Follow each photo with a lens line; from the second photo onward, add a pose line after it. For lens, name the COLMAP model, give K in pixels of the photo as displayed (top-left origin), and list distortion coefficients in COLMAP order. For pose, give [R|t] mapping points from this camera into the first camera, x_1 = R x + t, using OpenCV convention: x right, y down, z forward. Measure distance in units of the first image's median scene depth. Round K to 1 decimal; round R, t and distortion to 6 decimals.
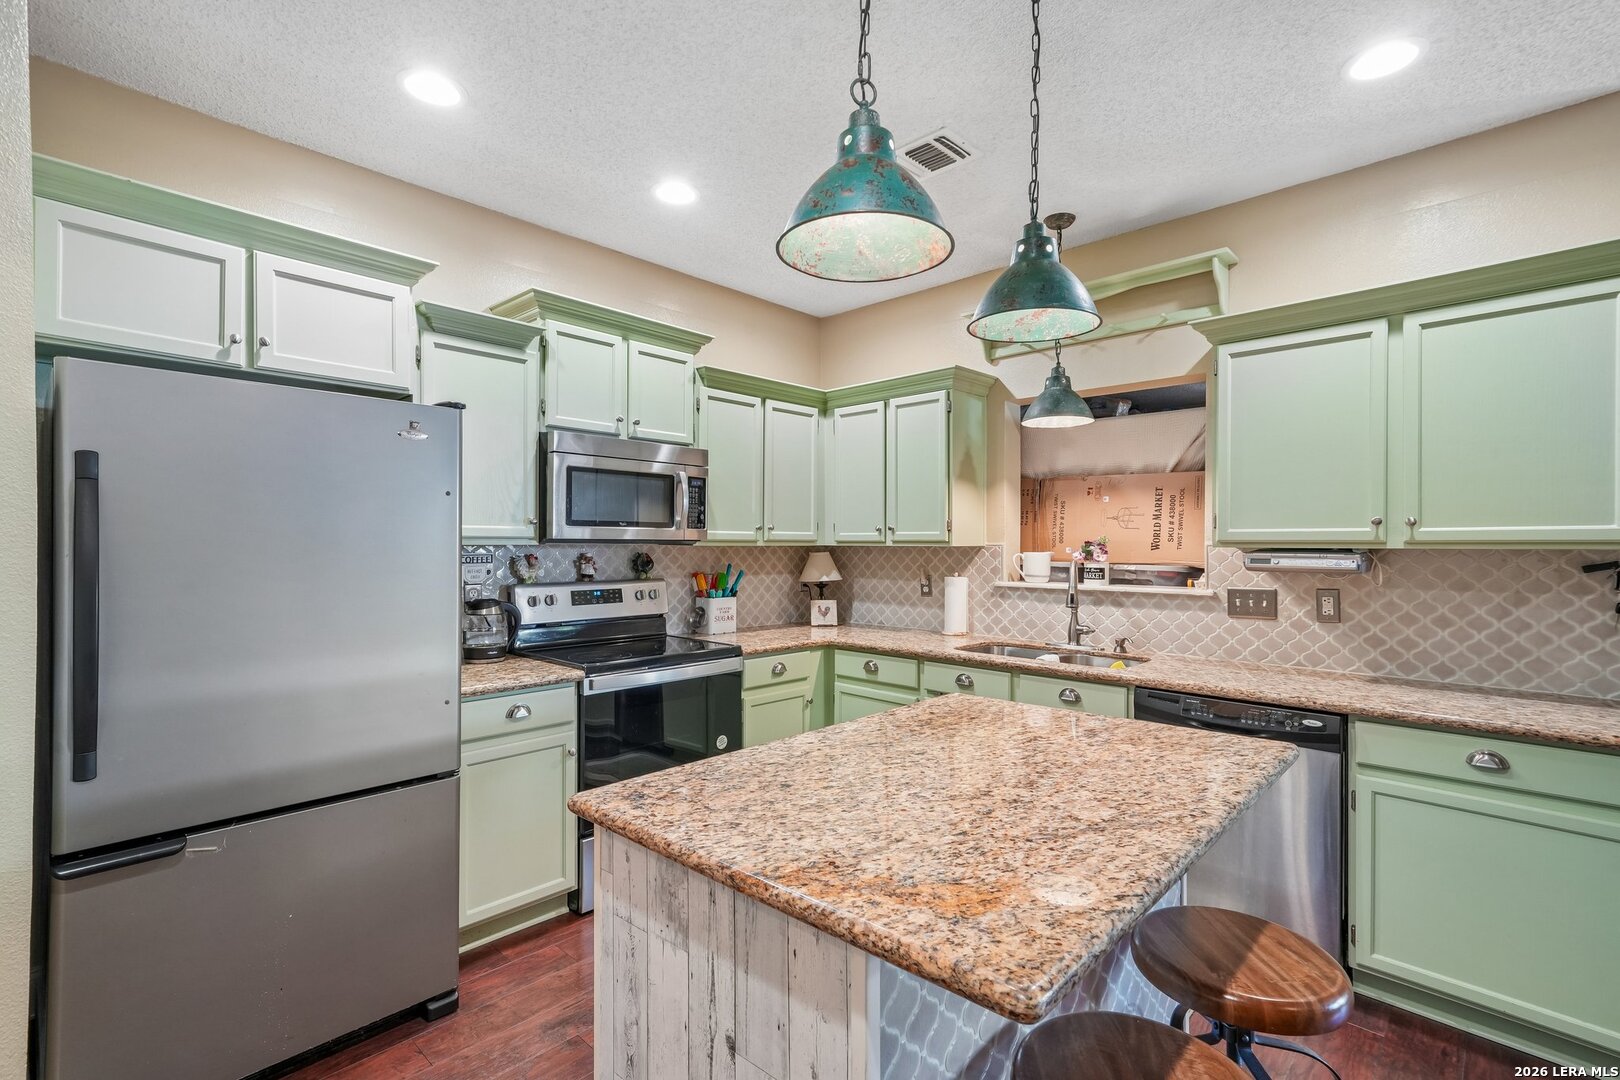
lens RADIAL K [[744.1, 0, 810.9], [0, 744.1, 550.0], [0, 0, 1]] dist [0.001537, 0.000117]
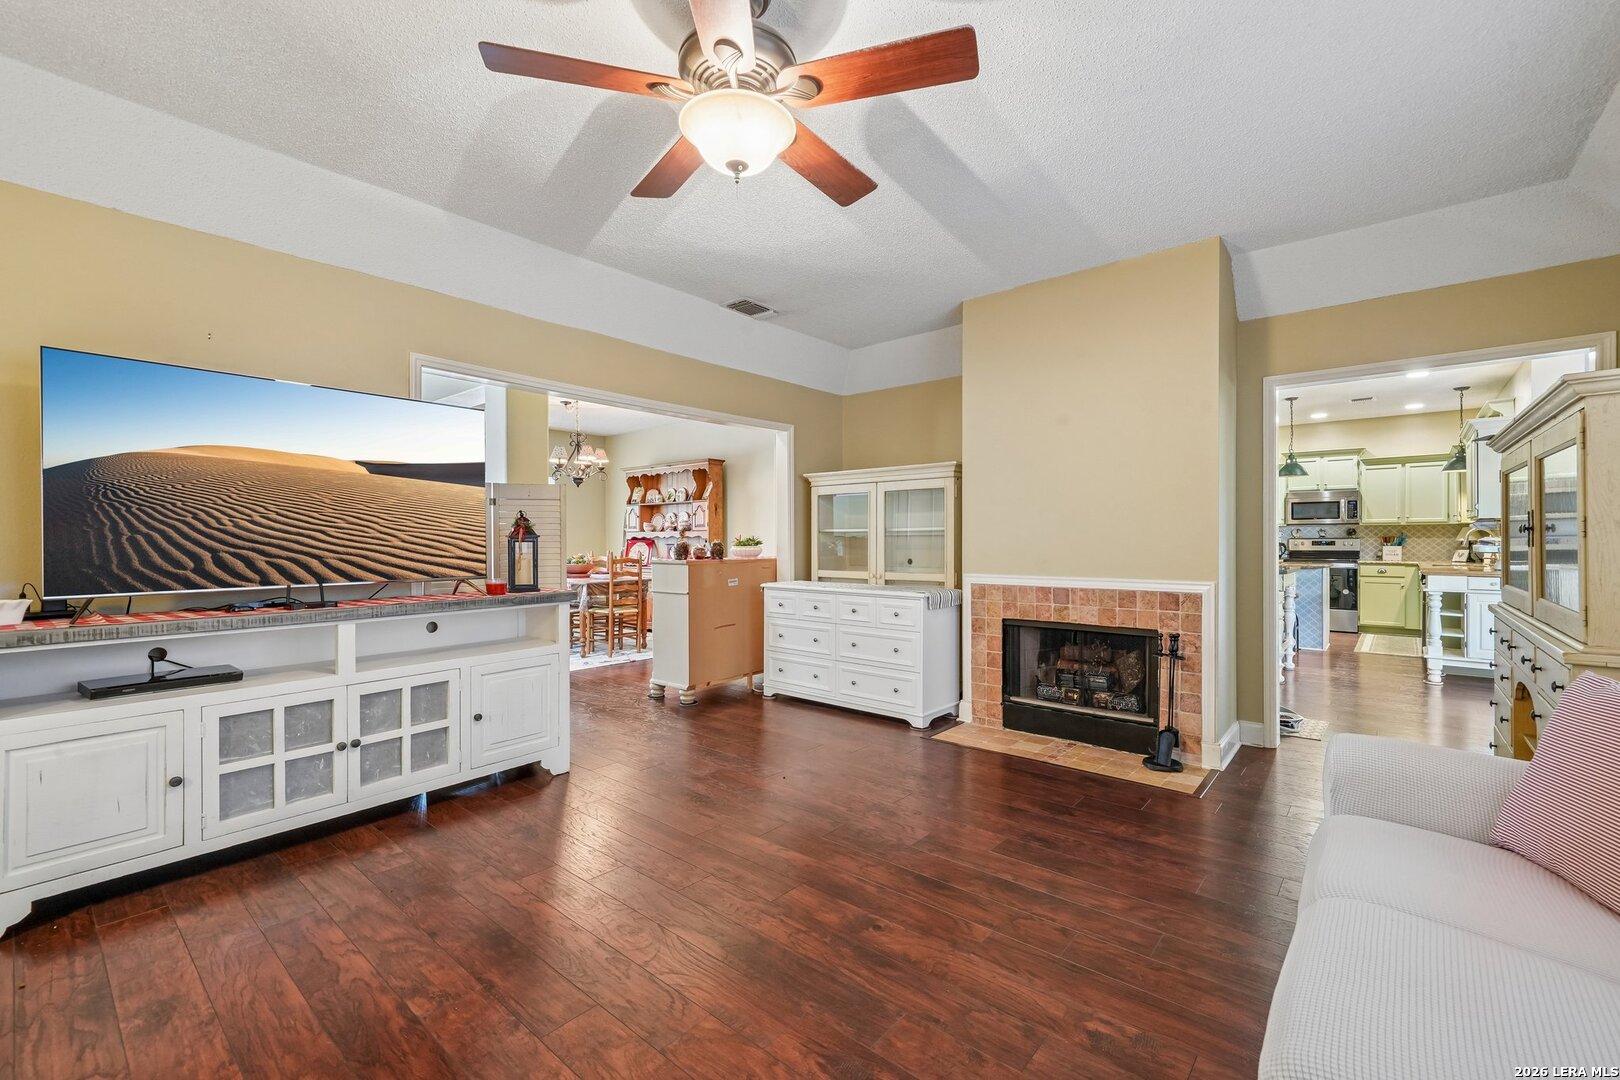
lens RADIAL K [[696.0, 0, 794.2], [0, 696.0, 533.3], [0, 0, 1]] dist [0.001767, -0.000036]
pose [[0.055784, -0.001956, -0.998441, 2.356906], [0.001938, 0.999996, -0.001851, 0.025334], [0.998441, -0.001832, 0.055787, -1.253769]]
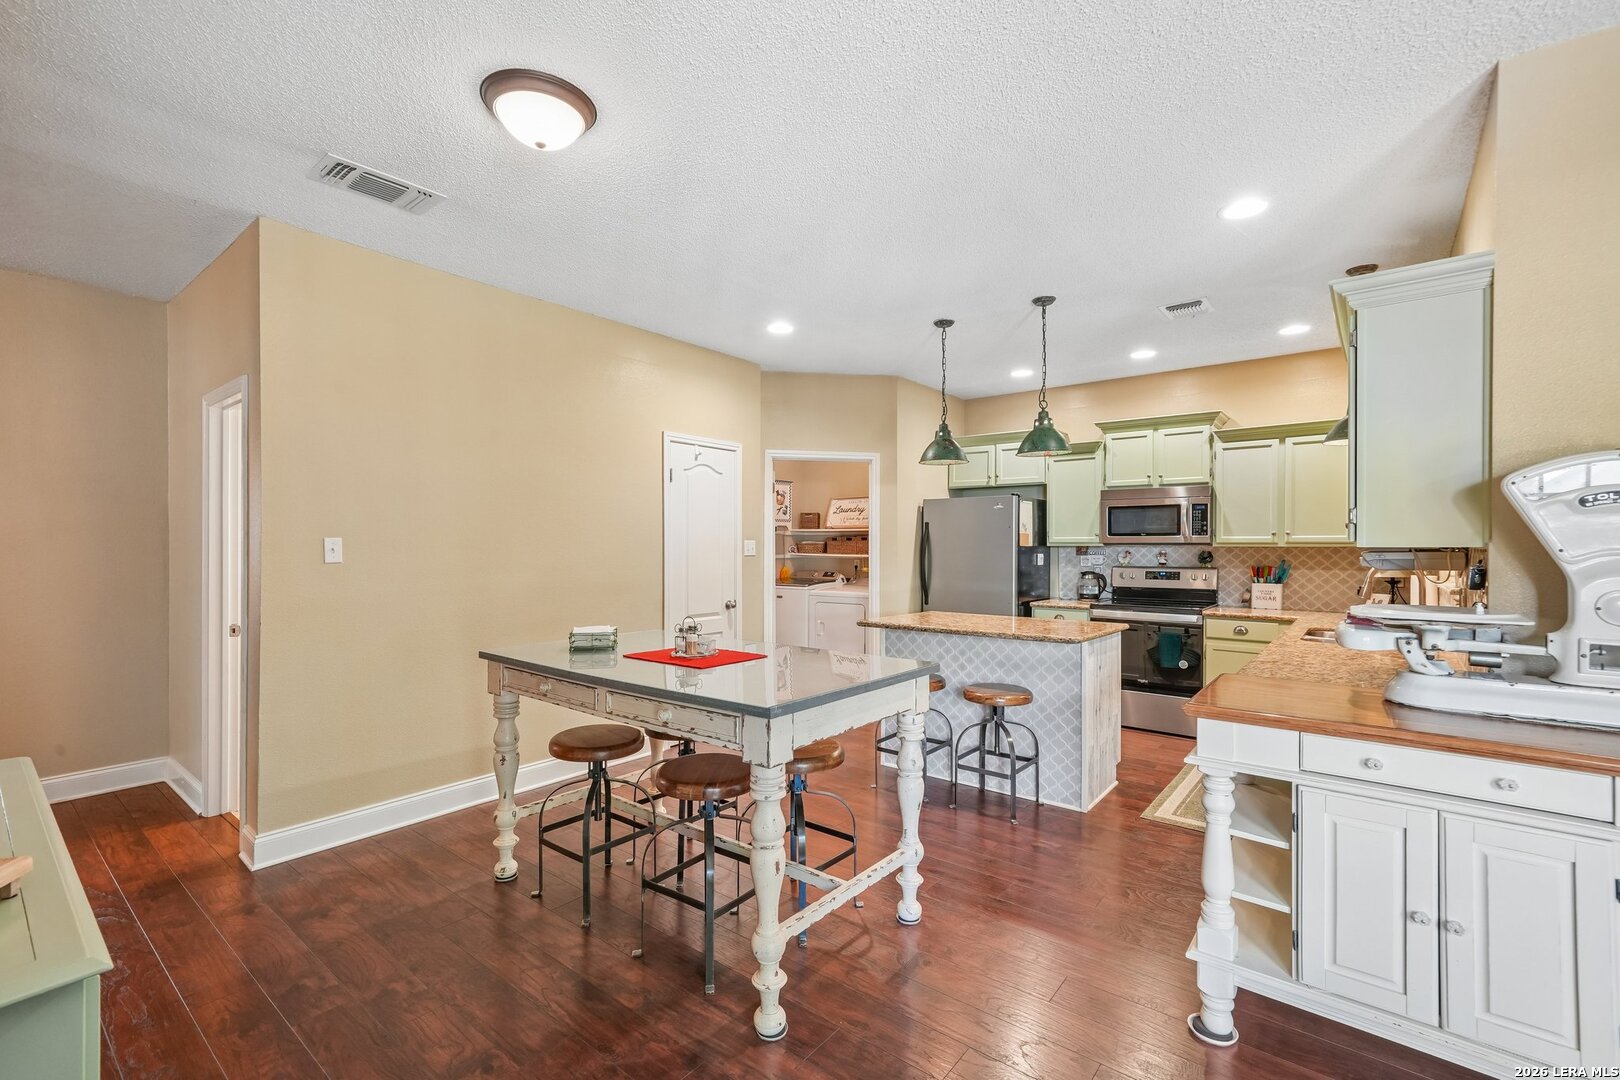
lens RADIAL K [[696.0, 0, 827.6], [0, 696.0, 538.8], [0, 0, 1]] dist [0.001767, -0.000036]
pose [[0.100868, -0.010813, -0.994841, 1.255587], [-0.003049, 0.999933, -0.011177, -0.003197], [0.994895, 0.004161, 0.100829, 0.052024]]
